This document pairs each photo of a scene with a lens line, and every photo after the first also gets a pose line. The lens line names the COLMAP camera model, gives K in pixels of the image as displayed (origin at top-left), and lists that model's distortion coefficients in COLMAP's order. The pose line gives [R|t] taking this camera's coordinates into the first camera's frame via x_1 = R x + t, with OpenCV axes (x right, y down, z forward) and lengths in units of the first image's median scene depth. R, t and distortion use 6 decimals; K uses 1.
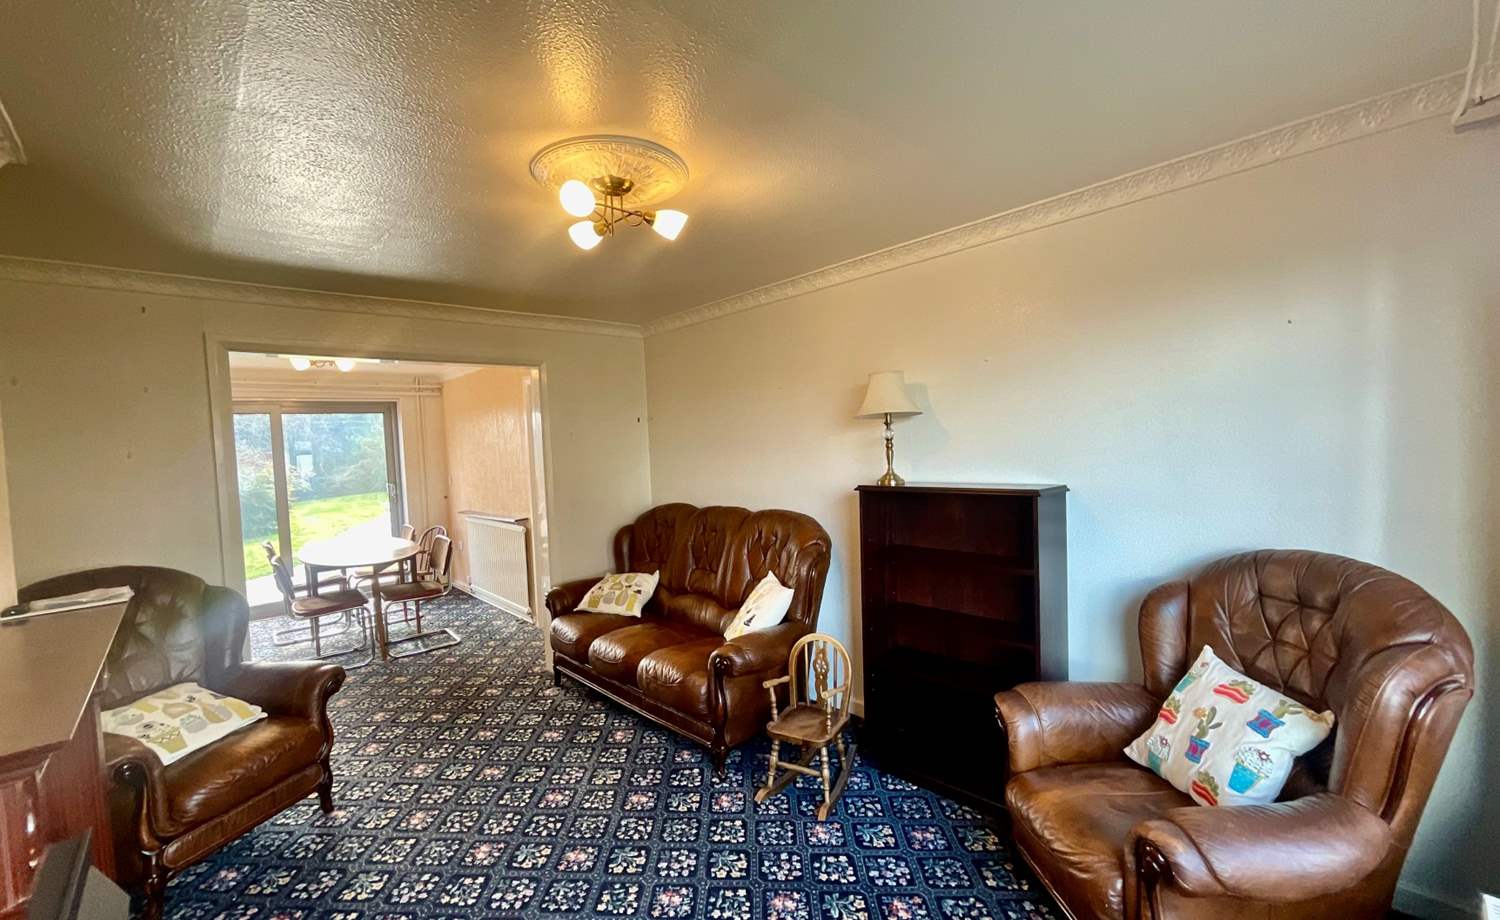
lens RADIAL K [[609.5, 0, 767.3], [0, 609.5, 500.6], [0, 0, 1]] dist [-0.000116, 0.000080]
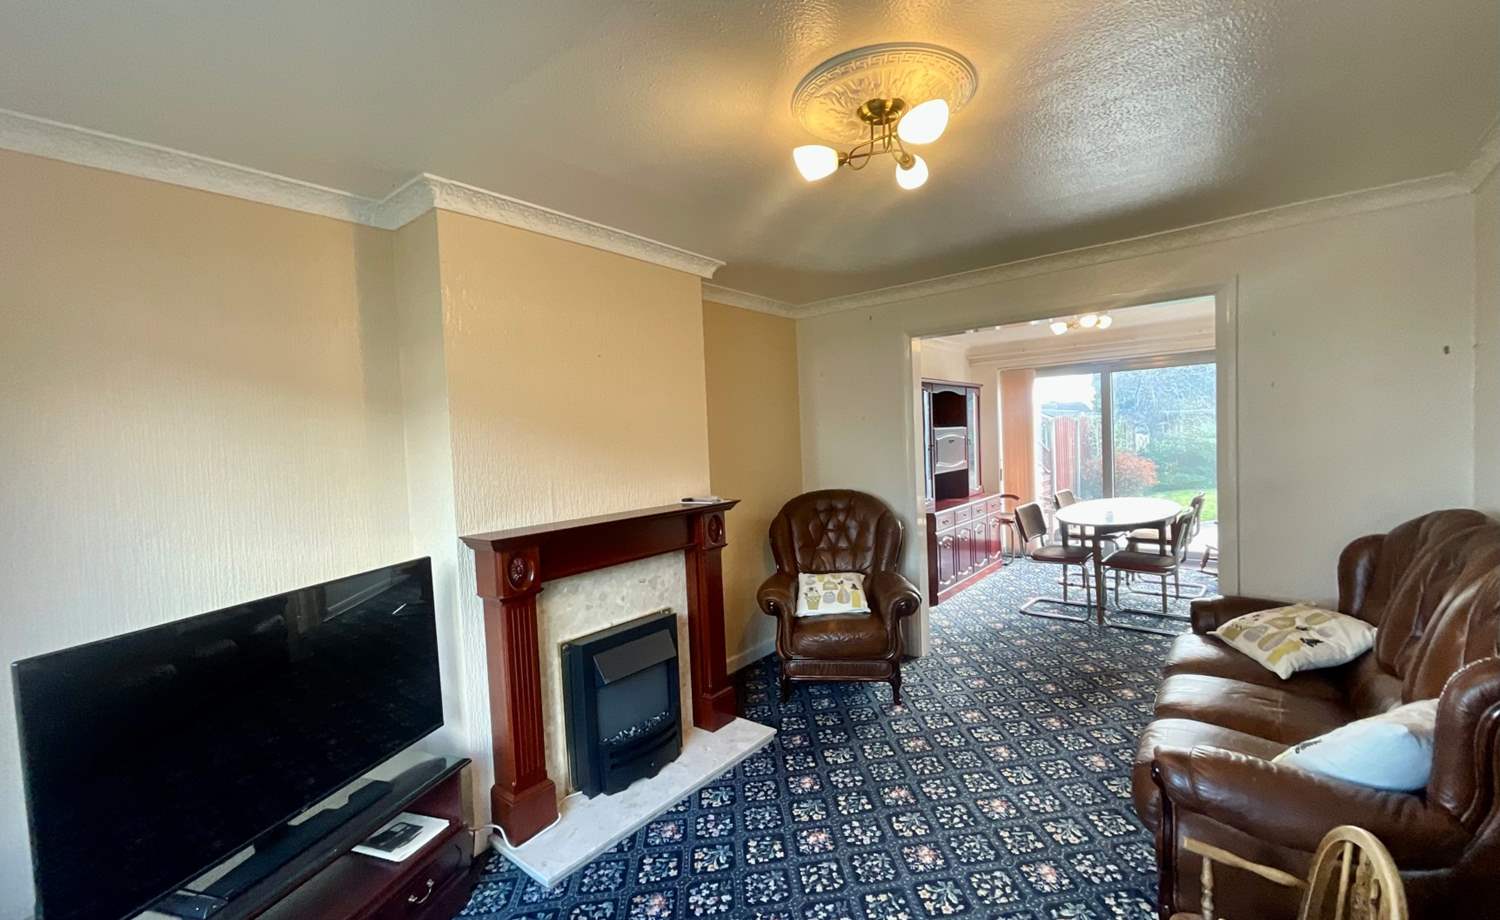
lens RADIAL K [[641.5, 0, 750.0], [0, 641.5, 460.0], [0, 0, 1]] dist [0.021618, 0.000420]
pose [[0.111675, 0.076486, -0.990797, 0.362788], [-0.053507, 0.996050, 0.070861, -0.049475], [0.992303, 0.045101, 0.115326, 0.352902]]
